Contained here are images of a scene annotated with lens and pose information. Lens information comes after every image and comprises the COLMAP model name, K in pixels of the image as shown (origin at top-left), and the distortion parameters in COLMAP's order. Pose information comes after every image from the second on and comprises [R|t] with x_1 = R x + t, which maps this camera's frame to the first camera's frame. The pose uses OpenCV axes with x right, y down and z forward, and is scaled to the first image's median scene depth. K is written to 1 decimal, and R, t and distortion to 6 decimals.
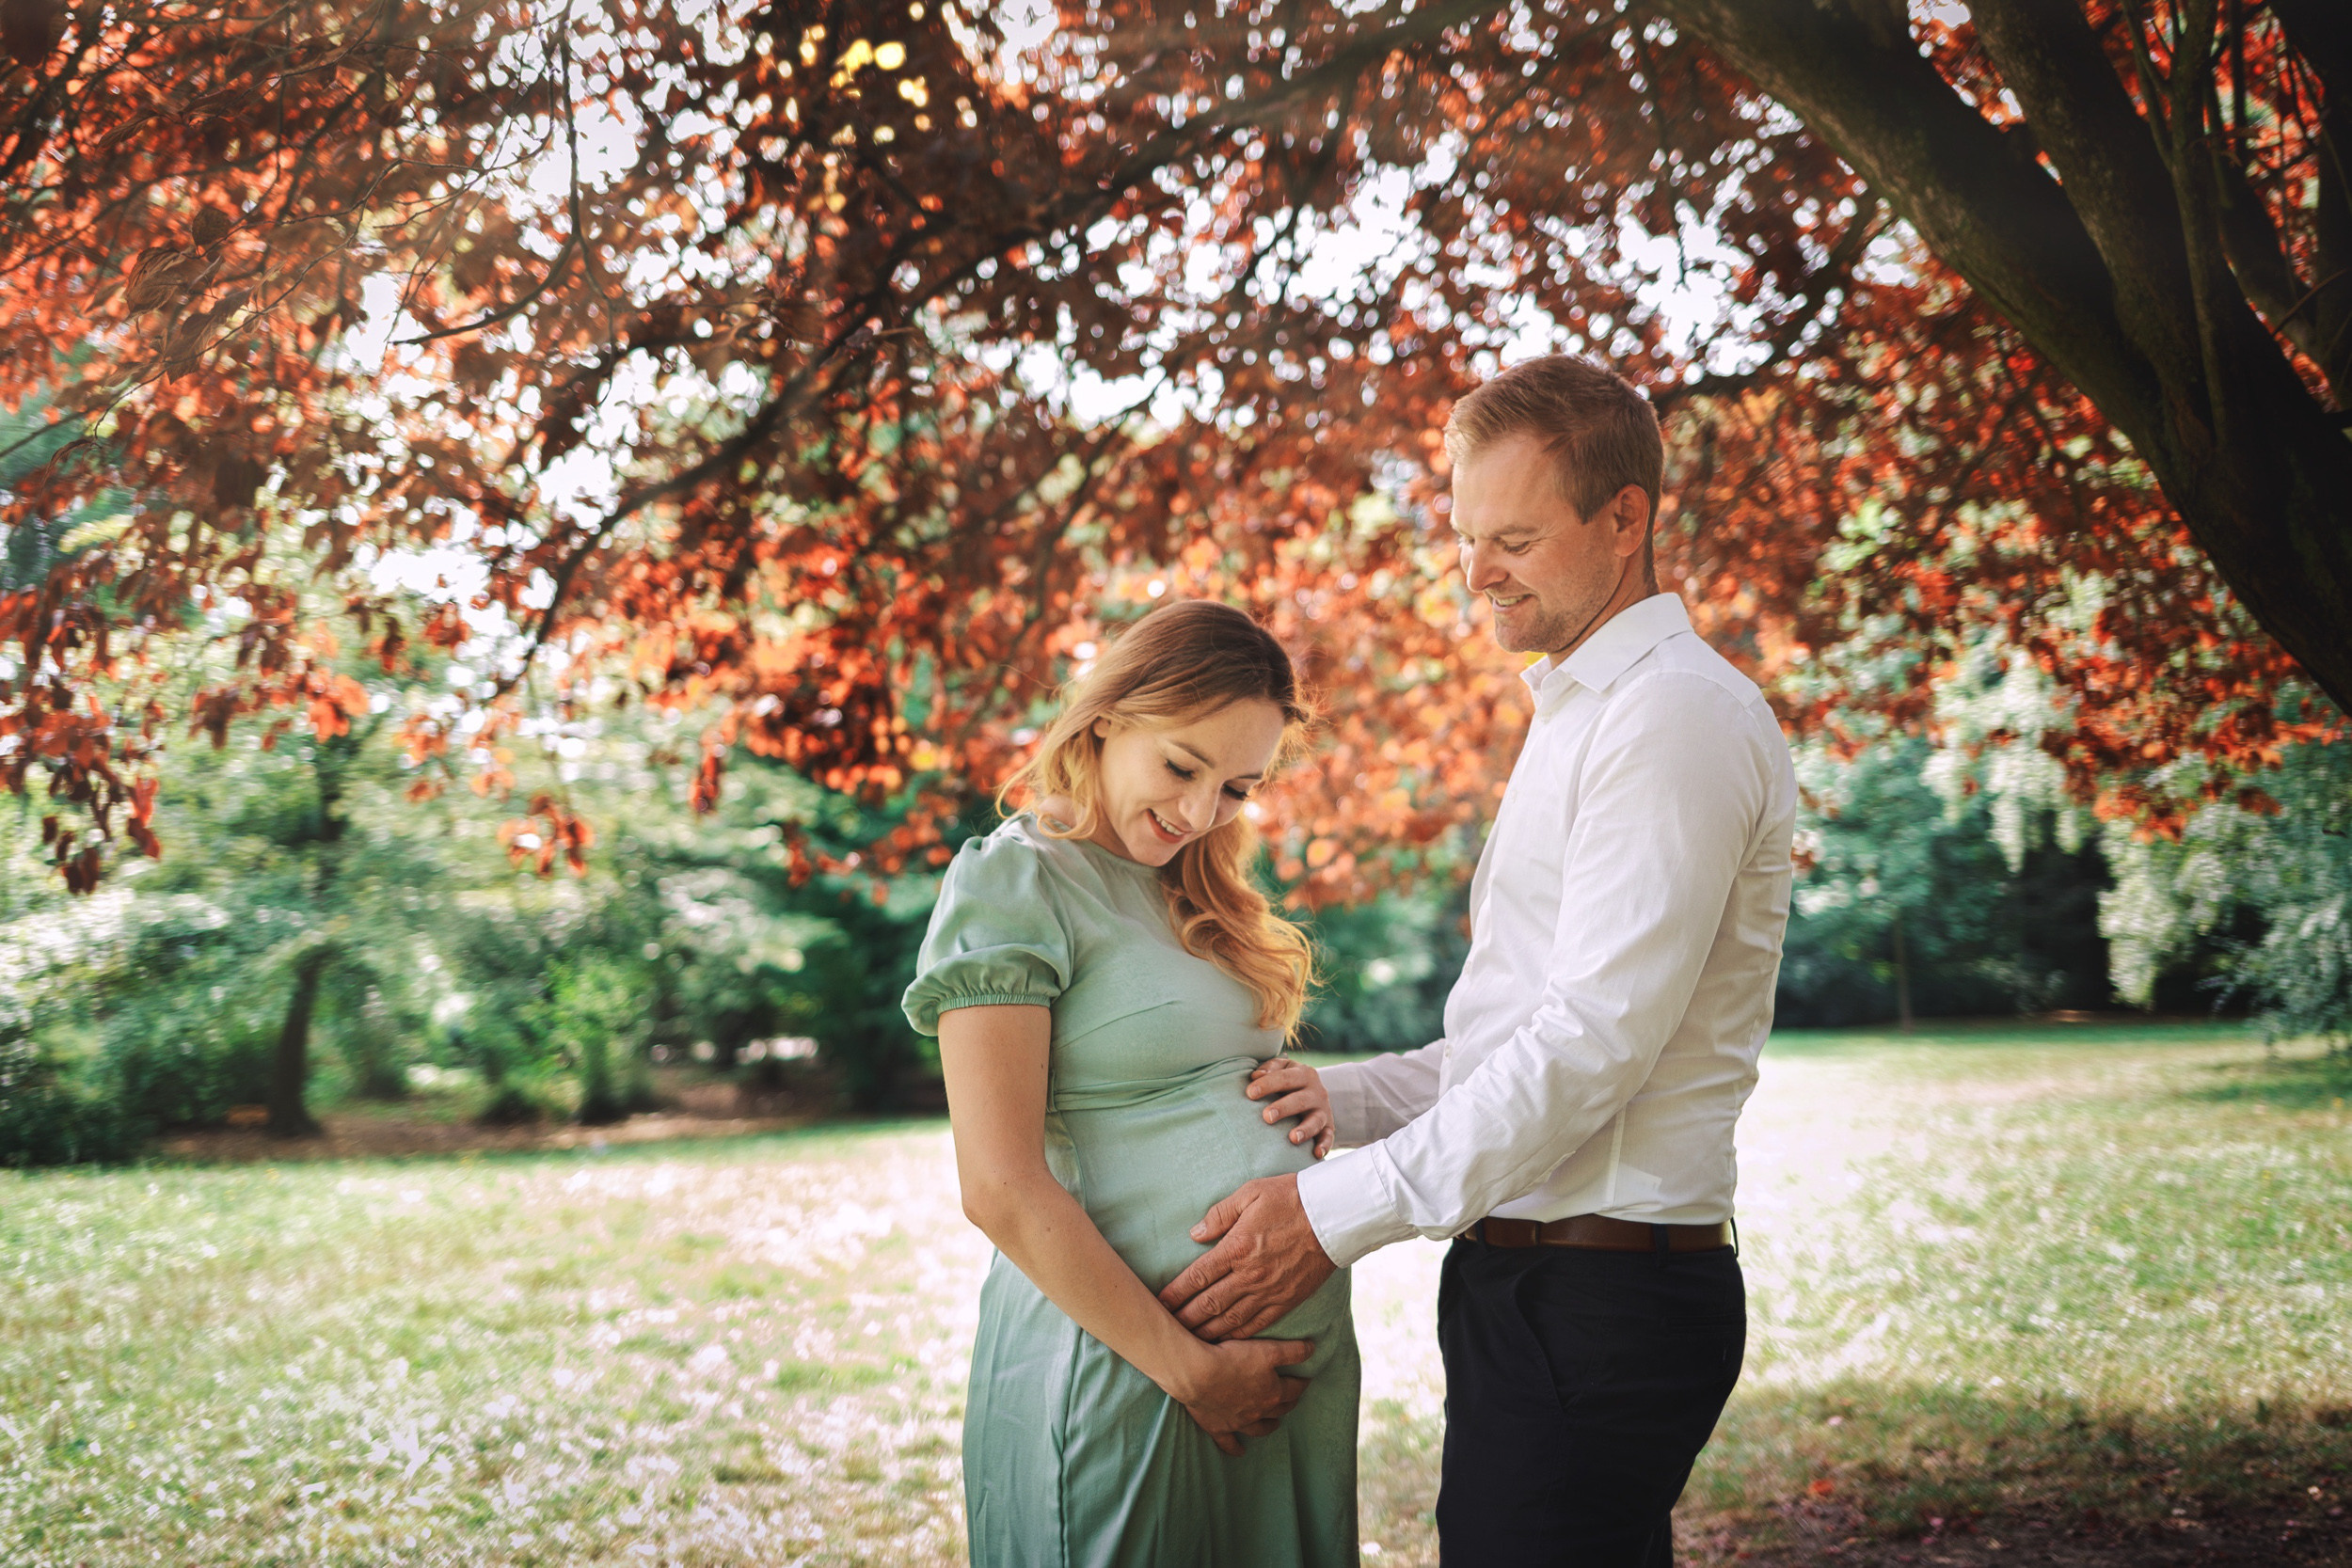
lens RADIAL K [[2407.6, 0, 1179.6], [0, 2407.6, 750.2], [0, 0, 1]] dist [0.016745, 0.006308]
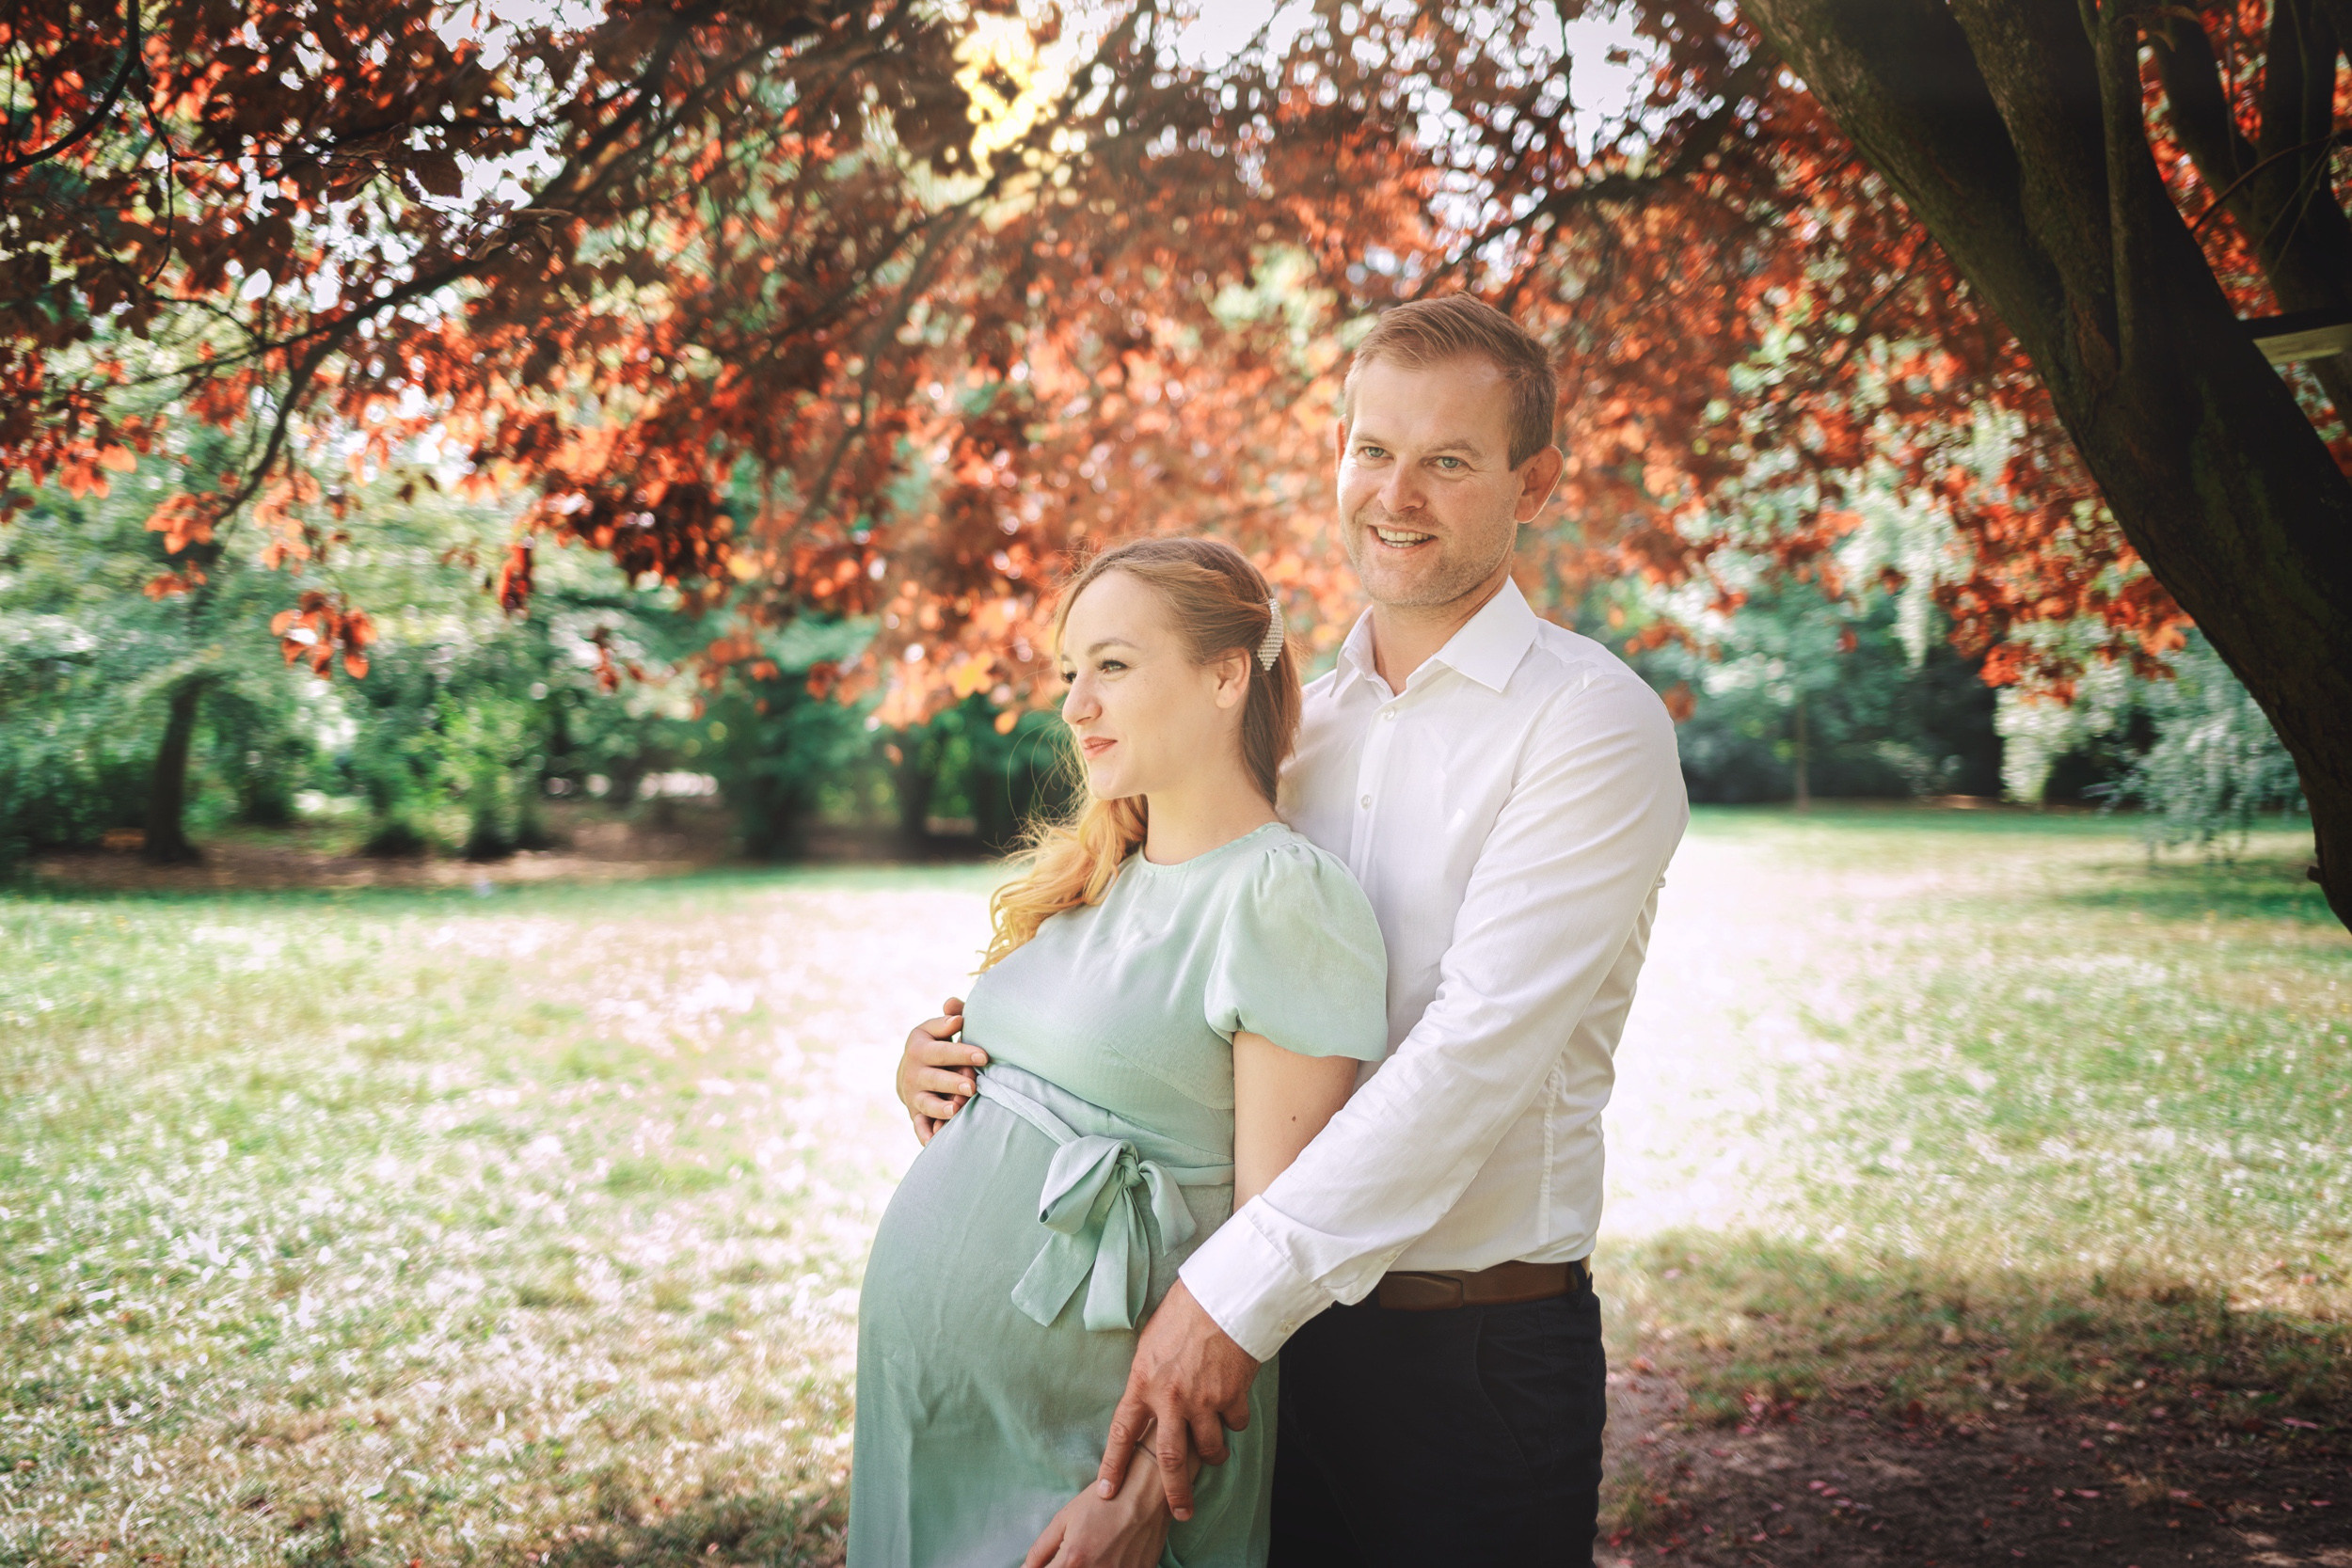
lens RADIAL K [[2409.4, 0, 1183.9], [0, 2409.4, 787.1], [0, 0, 1]] dist [0.012483, 0.009232]
pose [[0.998545, 0.038254, 0.038016, 0.021839], [-0.042593, 0.991764, 0.120787, -0.023111], [-0.033082, -0.122230, 0.991950, 0.043583]]
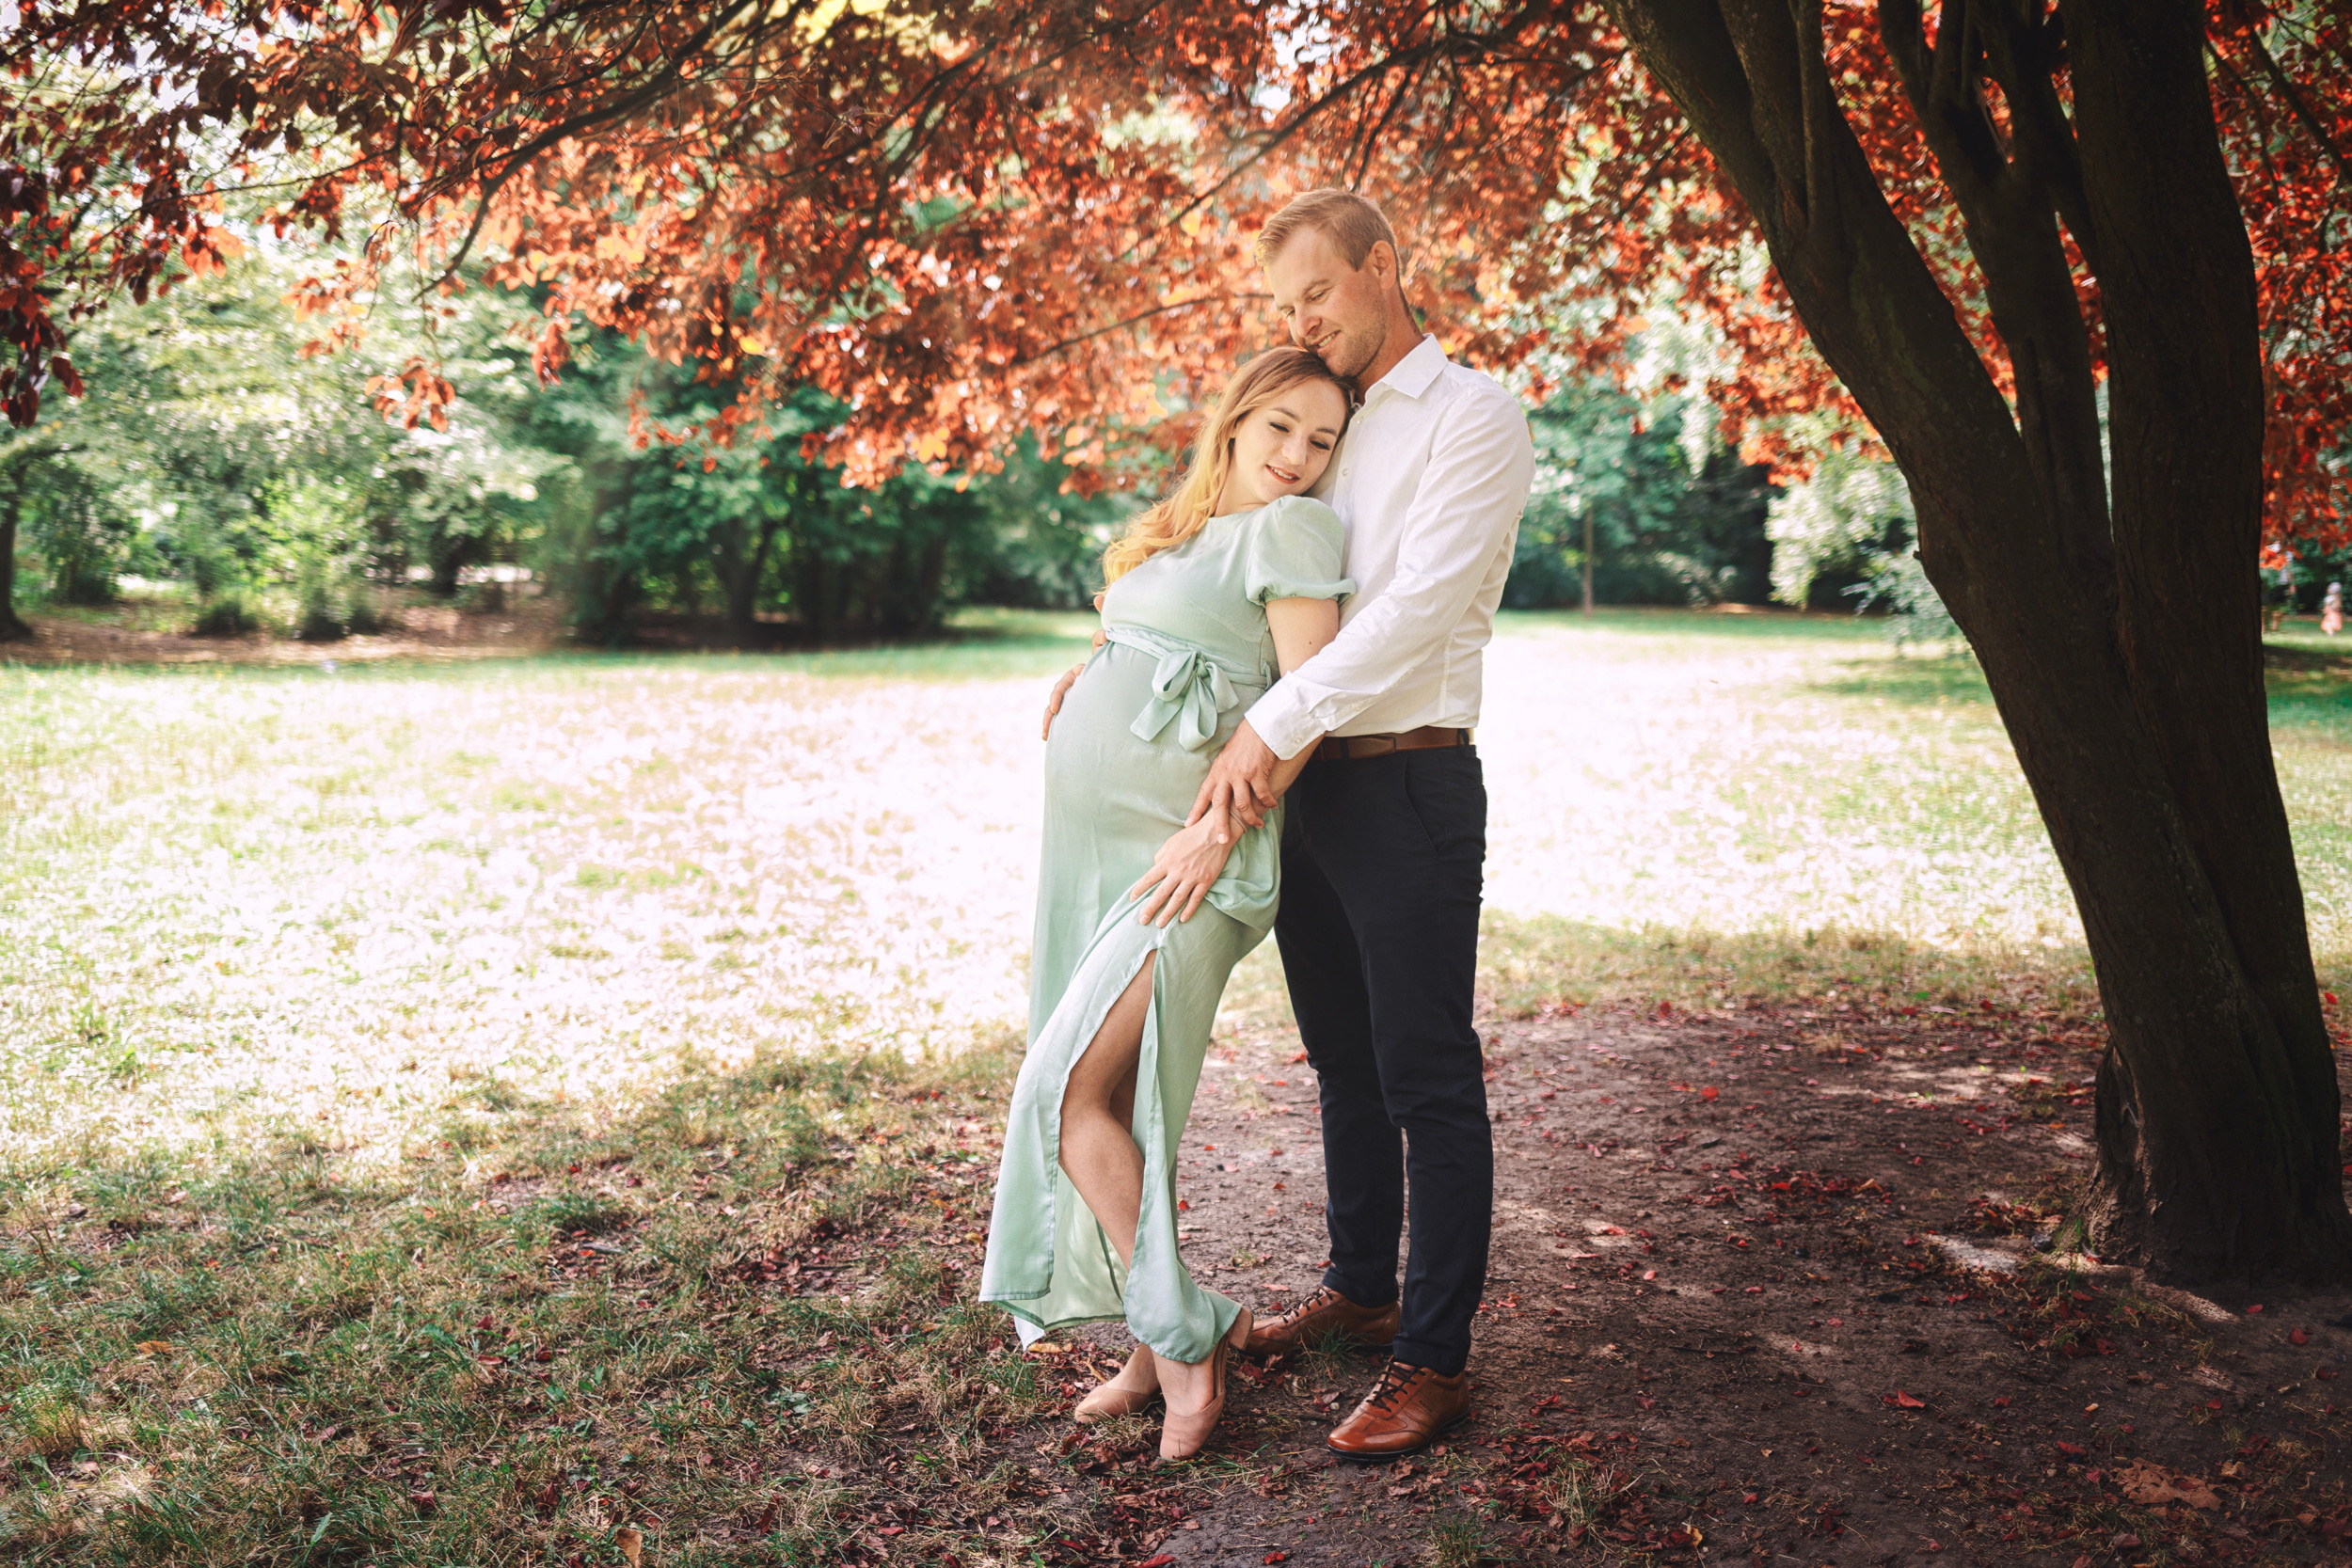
lens RADIAL K [[2385.5, 0, 1207.8], [0, 2385.5, 839.0], [0, 0, 1]] dist [0.021101, 0.012740]
pose [[0.989955, 0.038003, 0.136179, -0.026784], [-0.067073, 0.974146, 0.215733, -0.019214], [-0.124459, -0.222700, 0.966910, -0.115593]]
